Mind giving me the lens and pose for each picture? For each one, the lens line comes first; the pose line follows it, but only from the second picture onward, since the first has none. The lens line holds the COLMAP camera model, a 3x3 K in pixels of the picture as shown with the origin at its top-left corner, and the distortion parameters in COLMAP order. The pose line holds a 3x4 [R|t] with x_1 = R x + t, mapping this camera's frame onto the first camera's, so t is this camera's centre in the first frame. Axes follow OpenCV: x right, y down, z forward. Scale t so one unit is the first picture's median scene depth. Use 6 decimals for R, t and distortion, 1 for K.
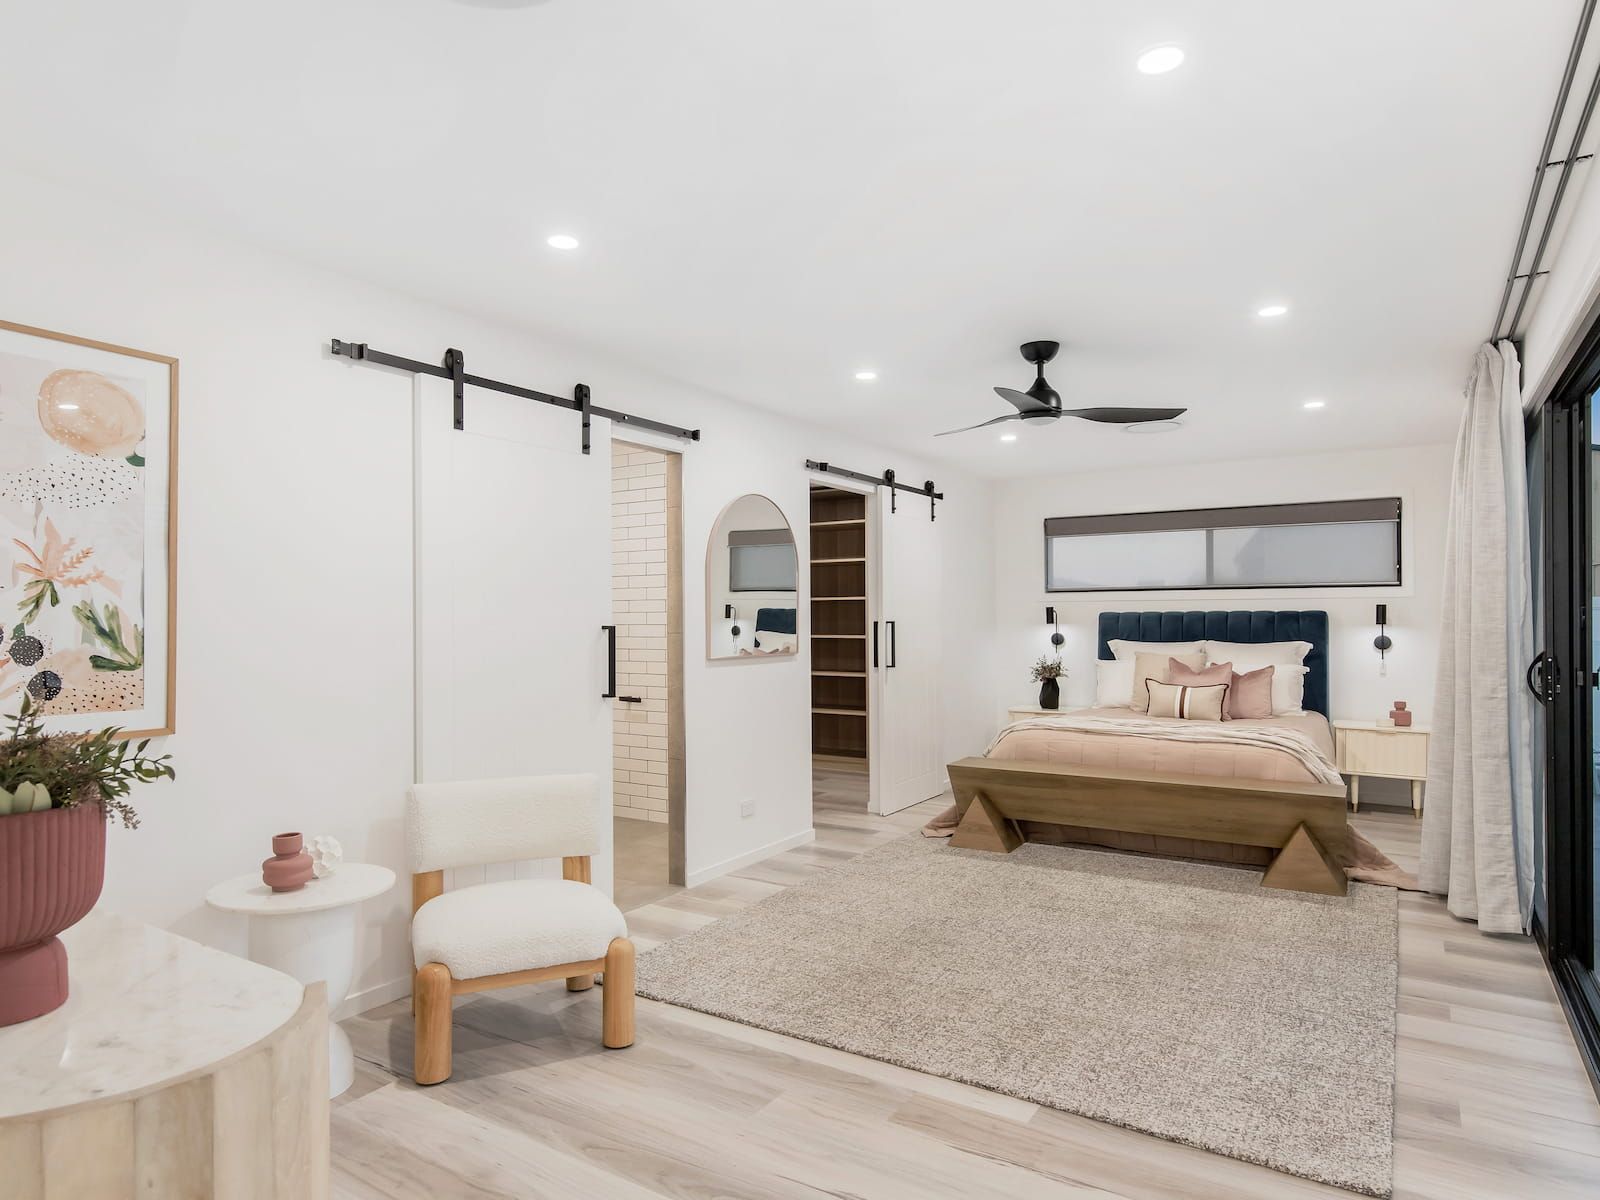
lens RADIAL K [[943.5, 0, 800.0], [0, 943.5, 600.0], [0, 0, 1]] dist [0.000464, -0.001818]
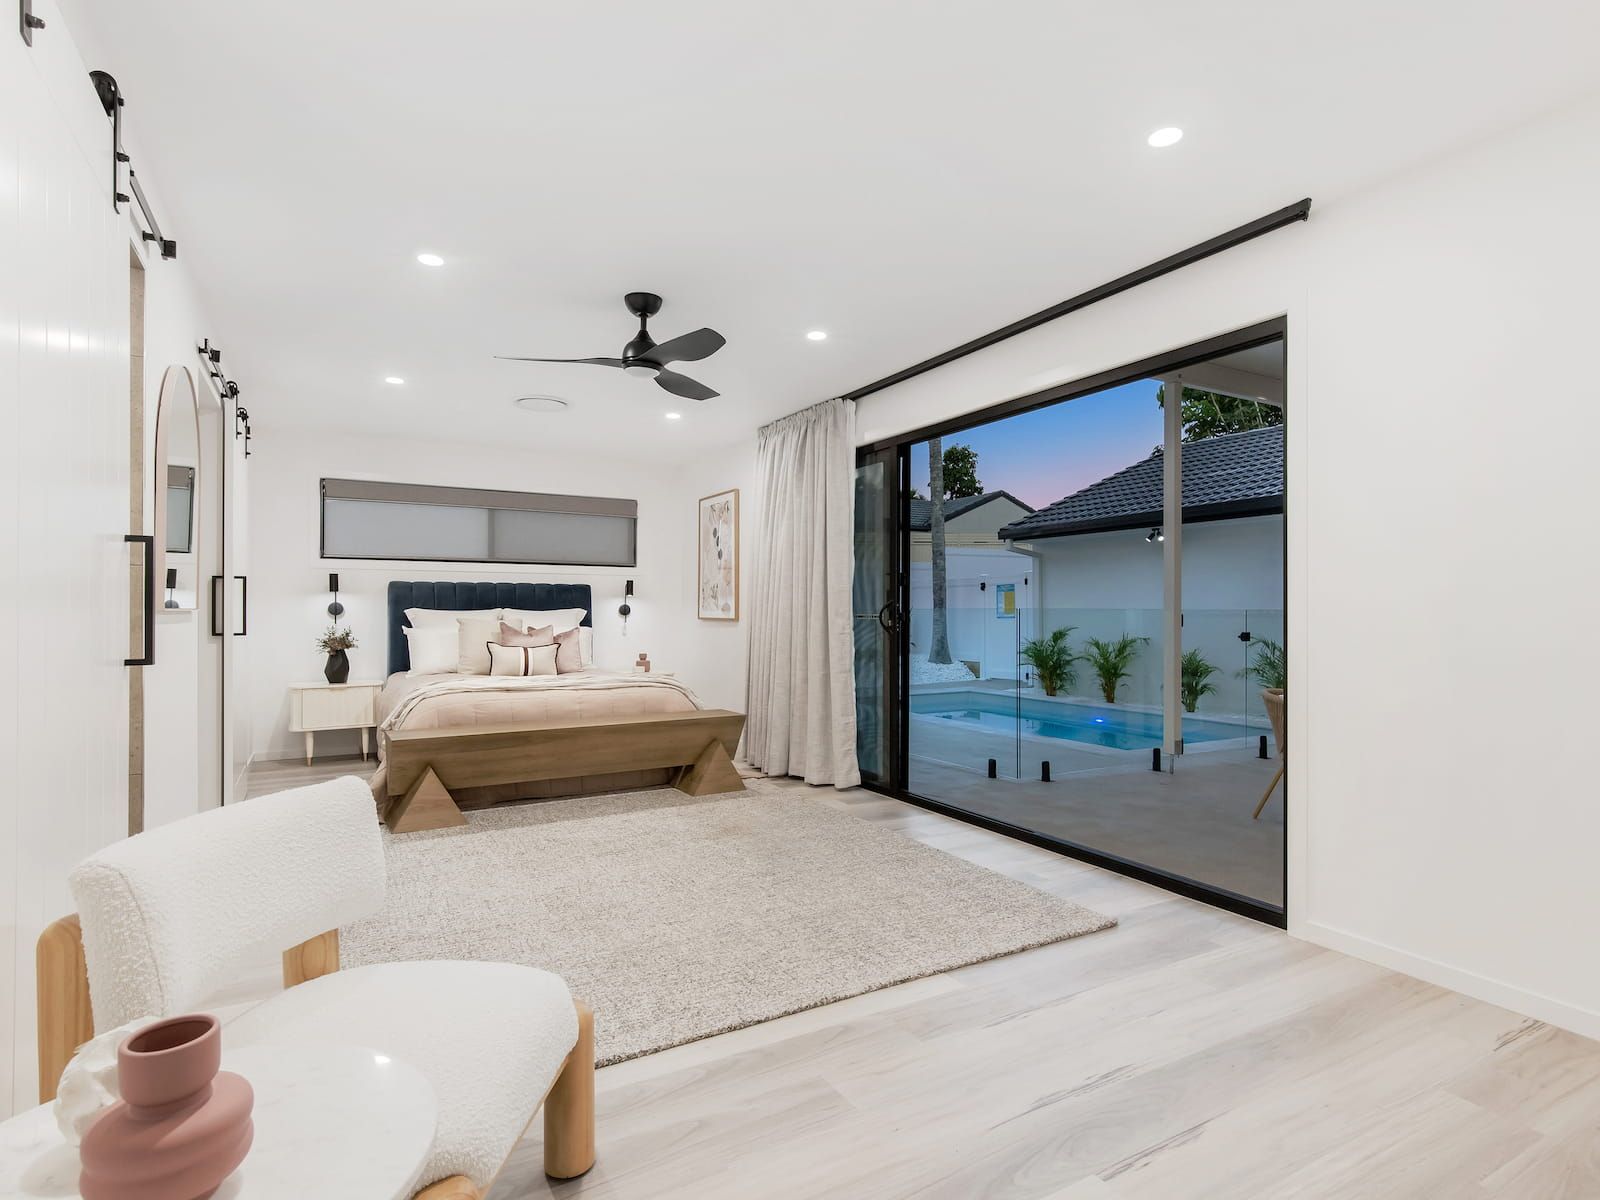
lens RADIAL K [[822.1, 0, 779.5], [0, 822.1, 598.6], [0, 0, 1]] dist [0.003965, -0.000023]
pose [[0.480815, 0.018636, 0.876624, -0.355481], [-0.019302, 0.999757, -0.010666, 0.049042], [-0.876610, -0.011792, 0.481058, 0.347358]]
